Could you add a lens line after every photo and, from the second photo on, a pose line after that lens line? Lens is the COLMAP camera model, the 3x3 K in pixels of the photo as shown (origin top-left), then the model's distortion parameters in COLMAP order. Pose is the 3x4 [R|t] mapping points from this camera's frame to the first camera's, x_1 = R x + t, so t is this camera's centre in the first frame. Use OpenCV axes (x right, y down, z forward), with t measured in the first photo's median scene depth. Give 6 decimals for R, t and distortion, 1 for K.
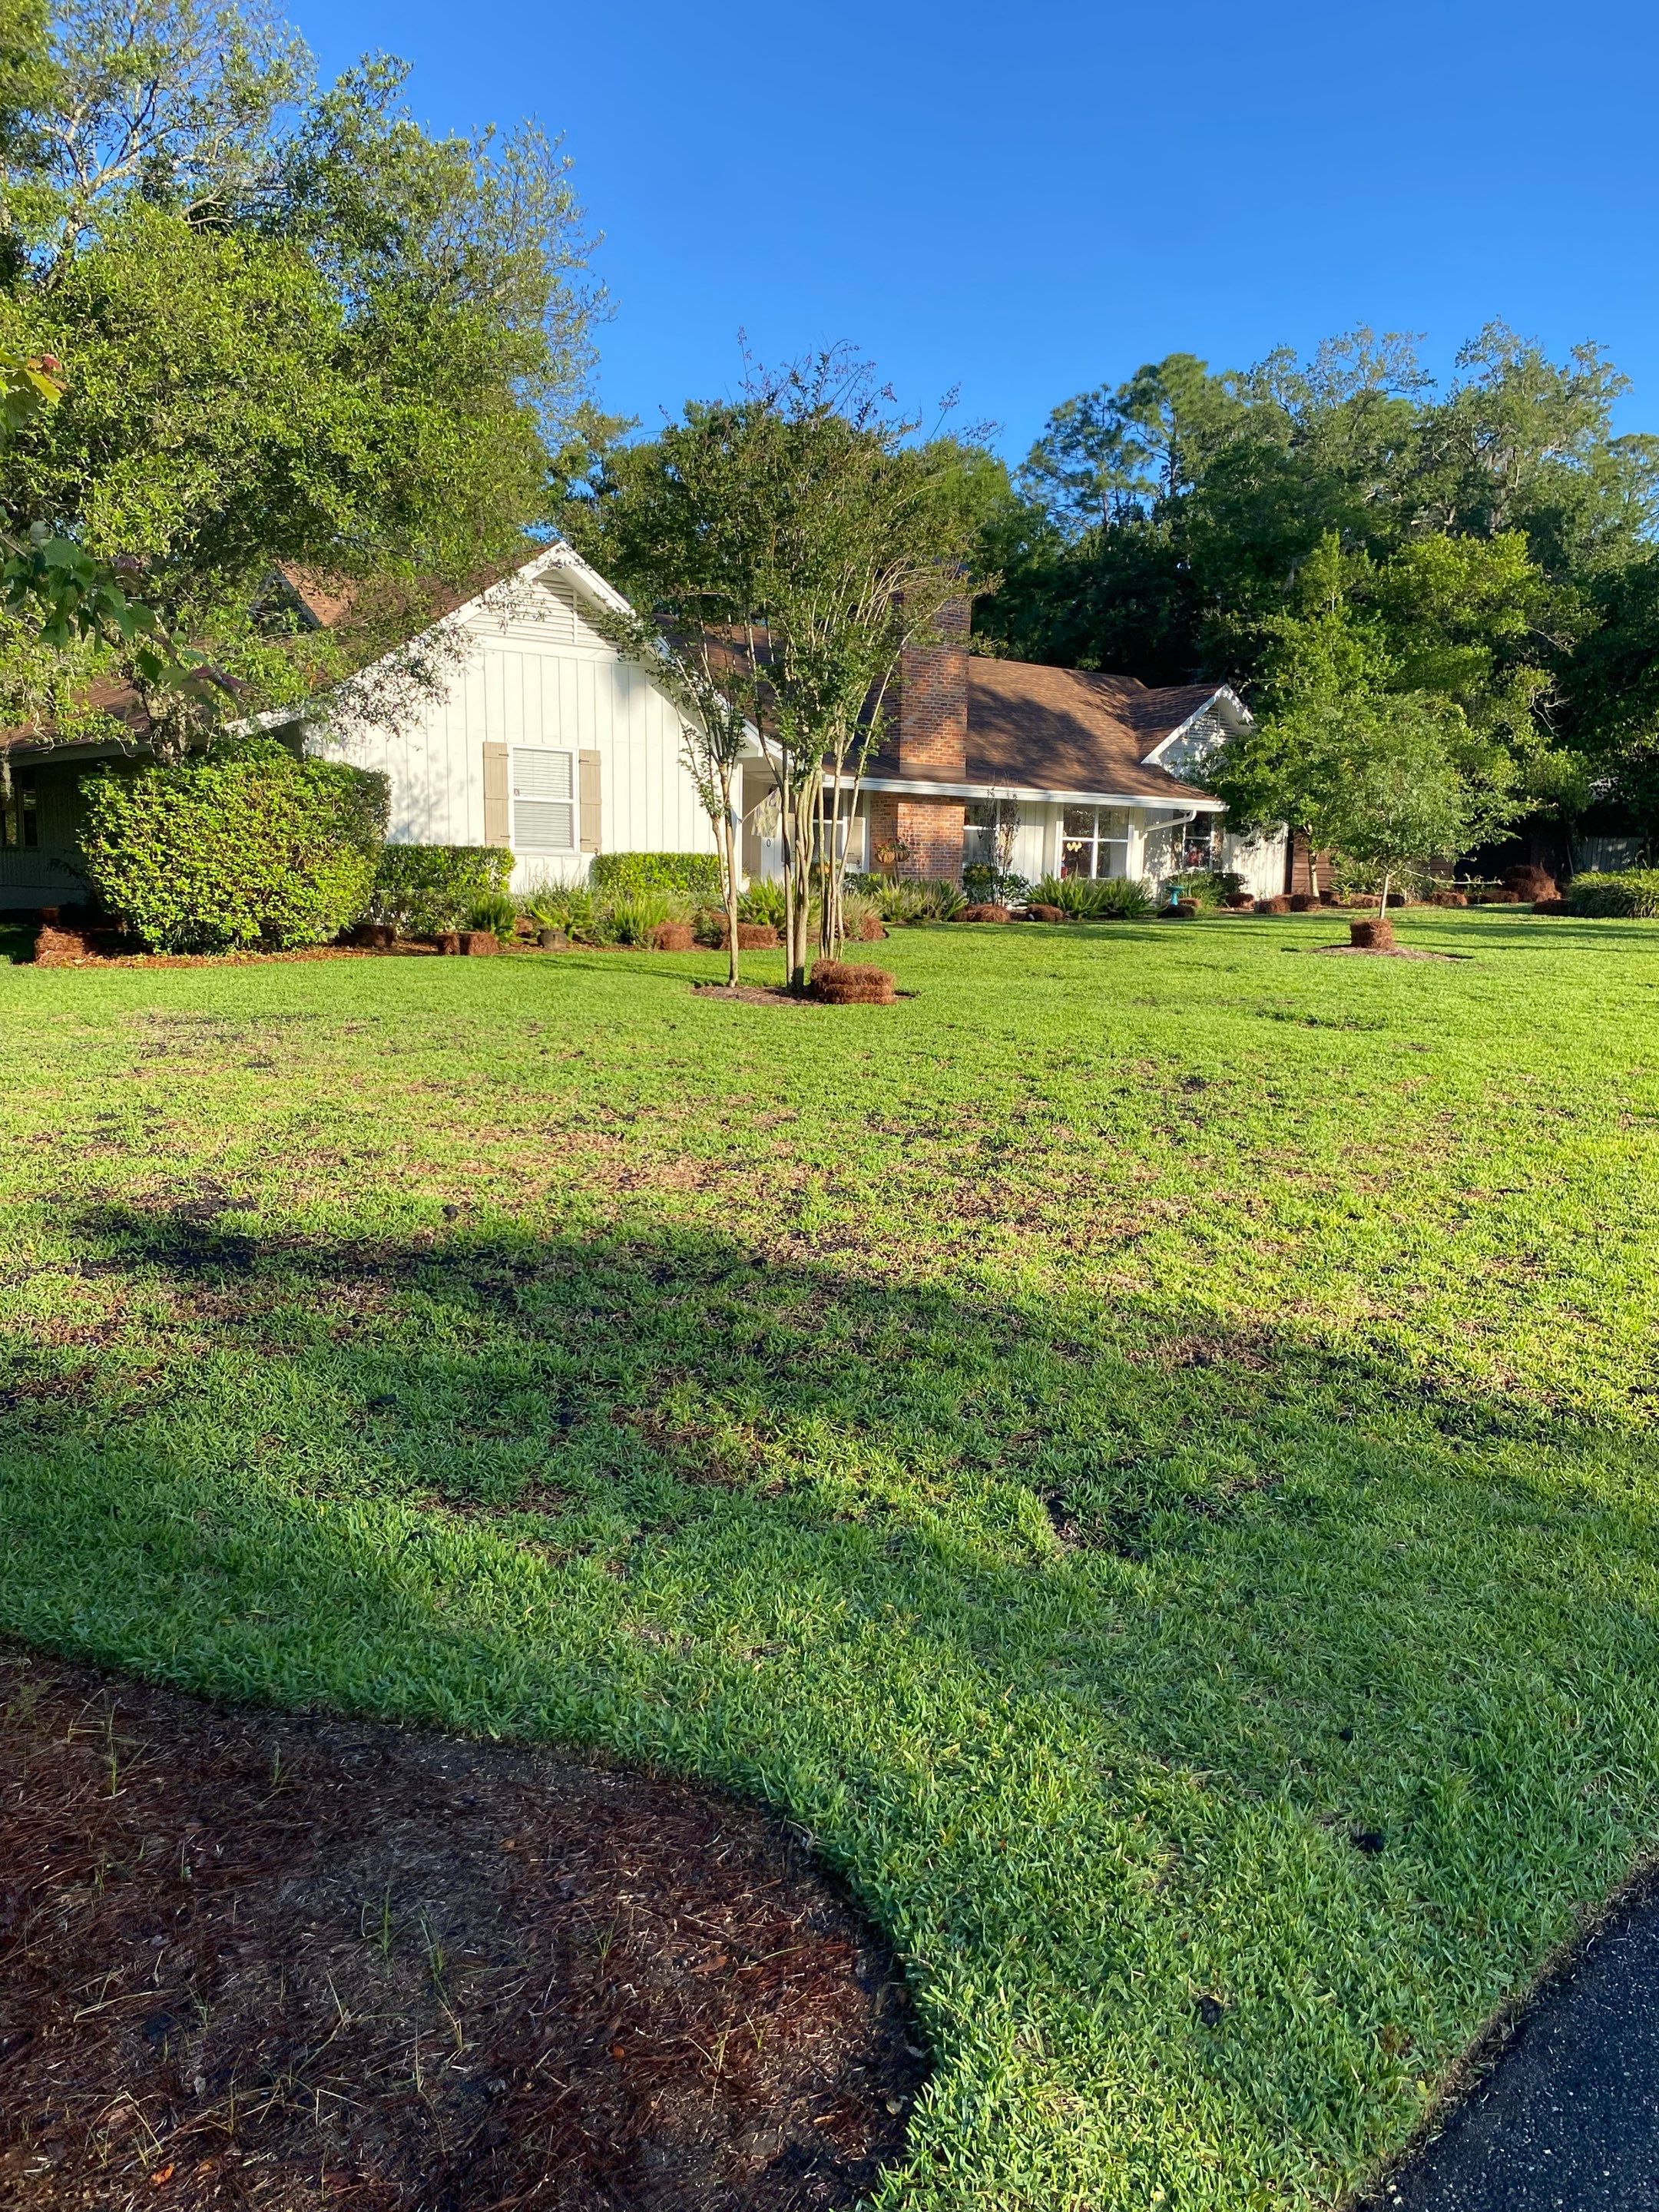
lens RADIAL K [[1647.8, 0, 833.5], [0, 1647.8, 1121.9], [0, 0, 1]] dist [0.063845, -0.123841]
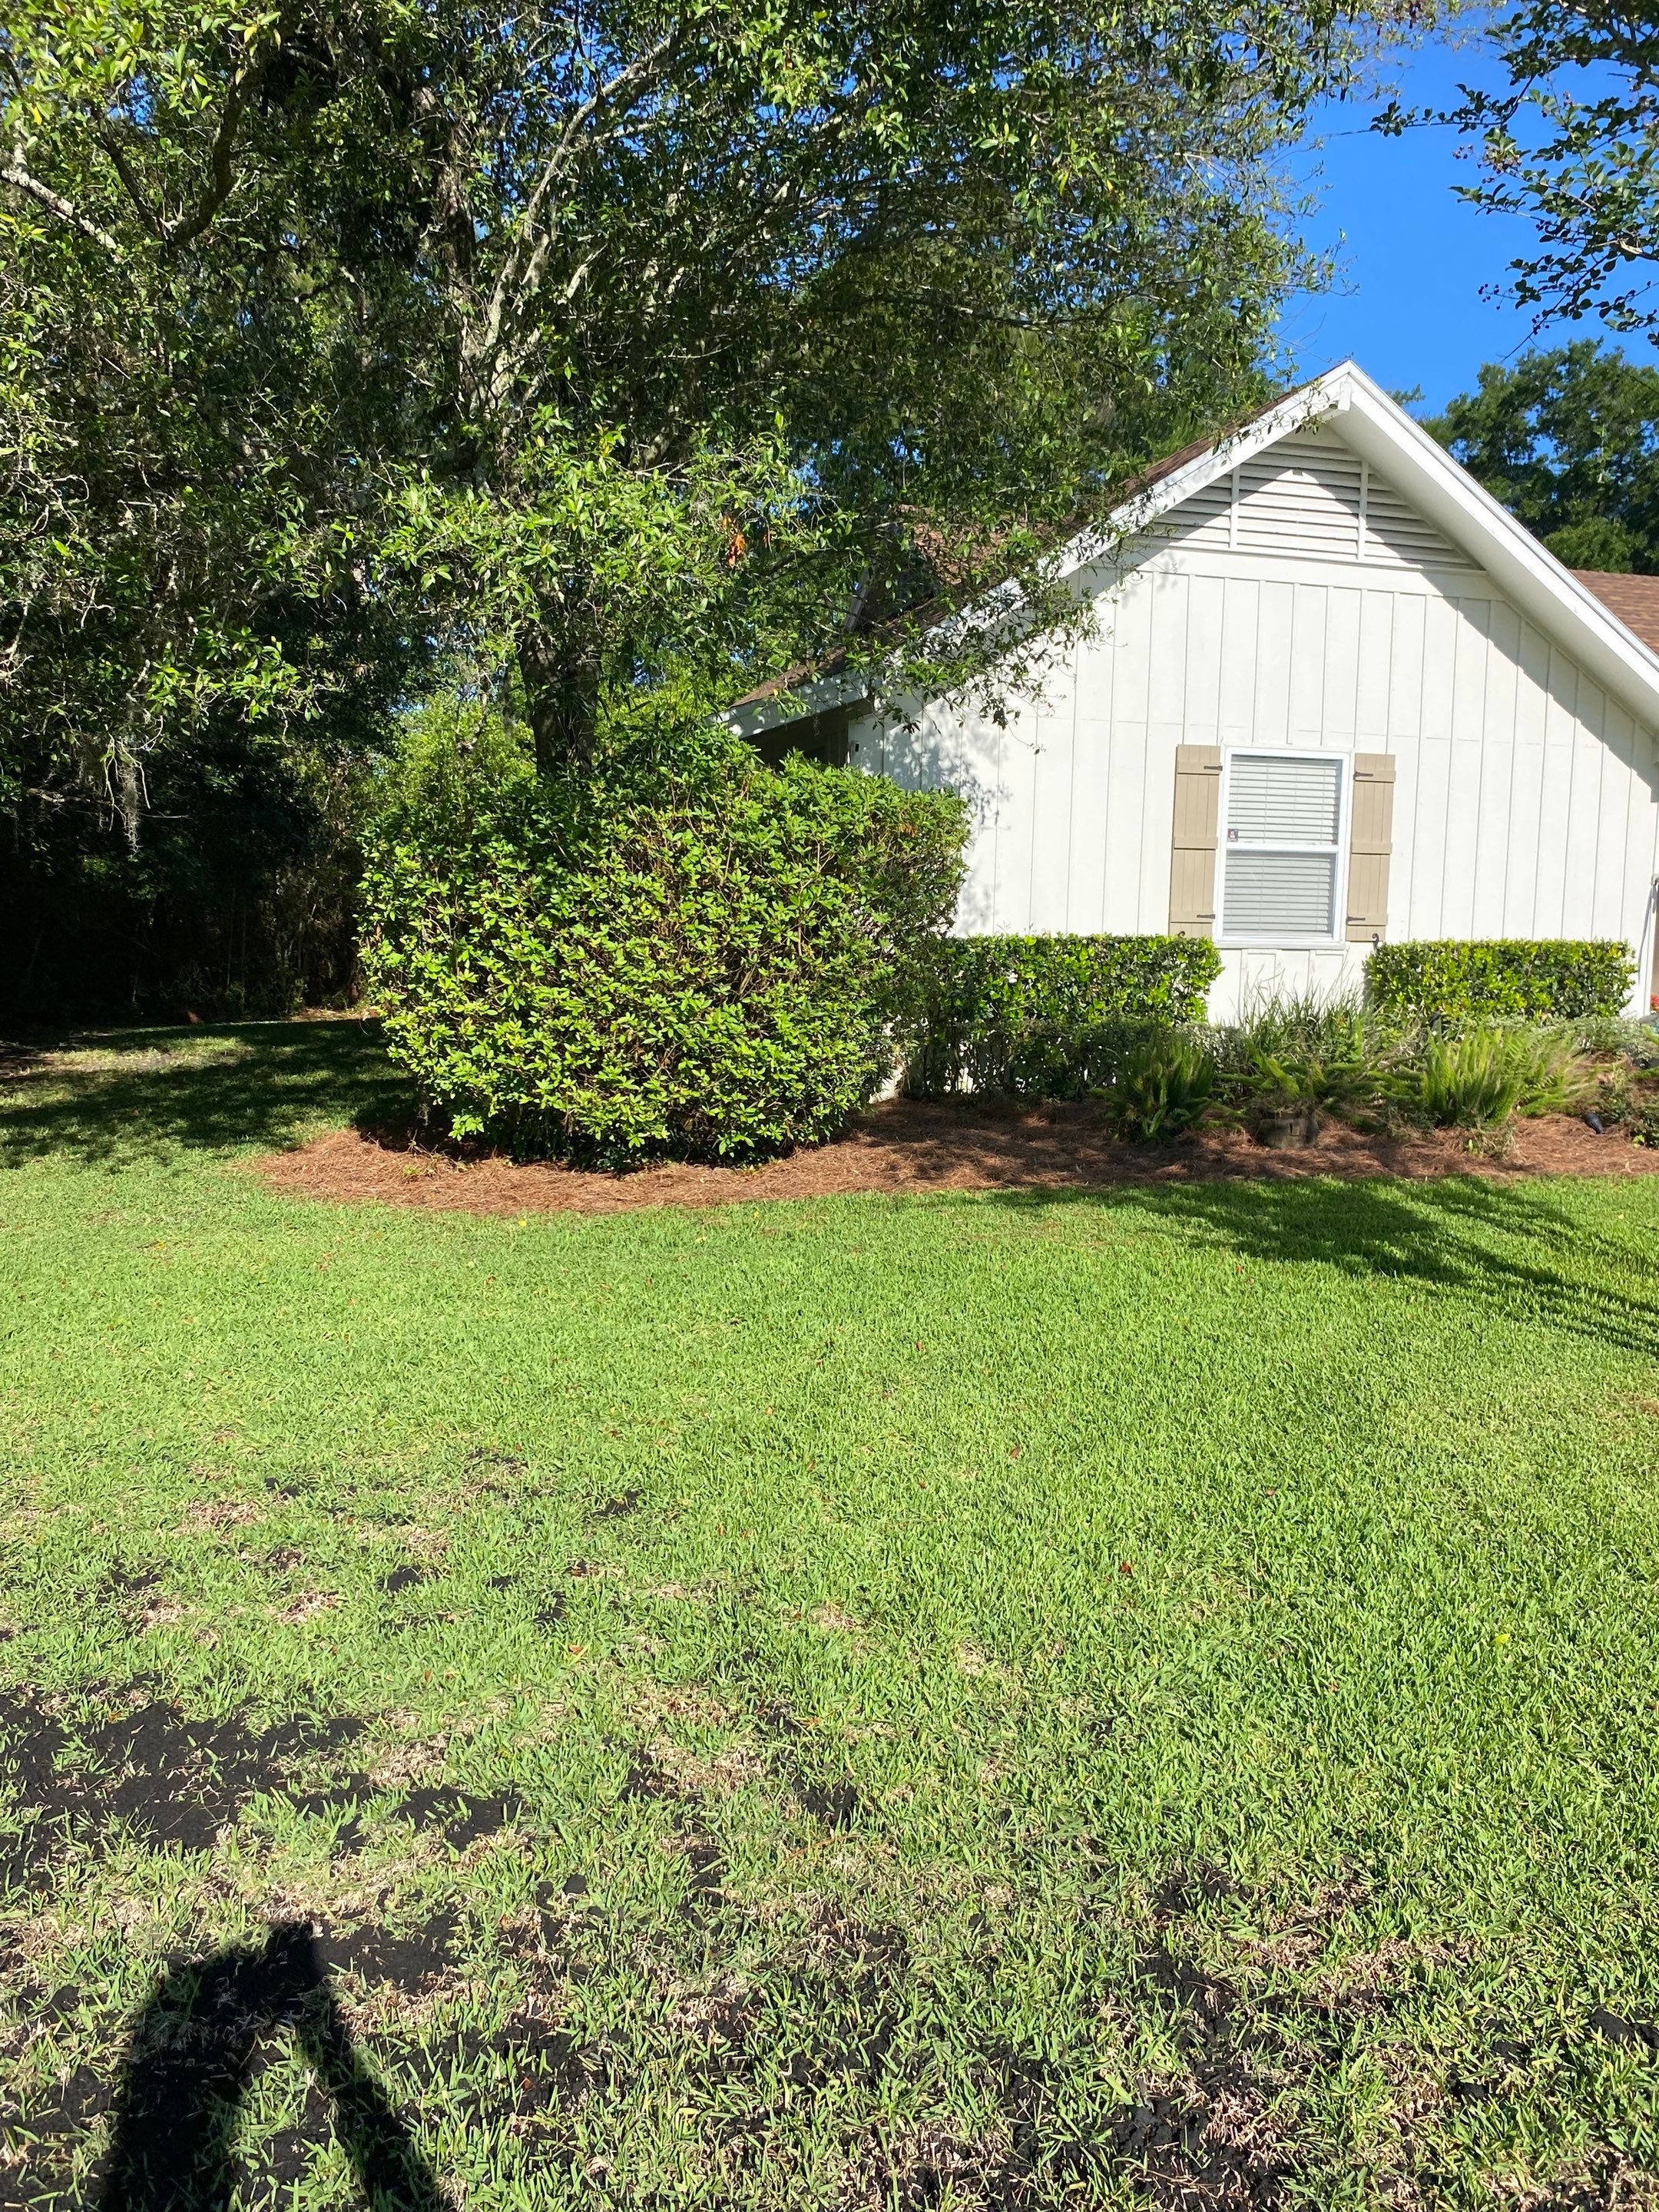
lens RADIAL K [[1668.8, 0, 809.6], [0, 1668.8, 1109.2], [0, 0, 1]] dist [0.114322, -0.350777]
pose [[0.908200, 0.043274, -0.416294, -0.109641], [-0.062687, 0.997485, -0.033072, -0.107603], [0.413816, 0.056132, 0.908628, 0.584048]]
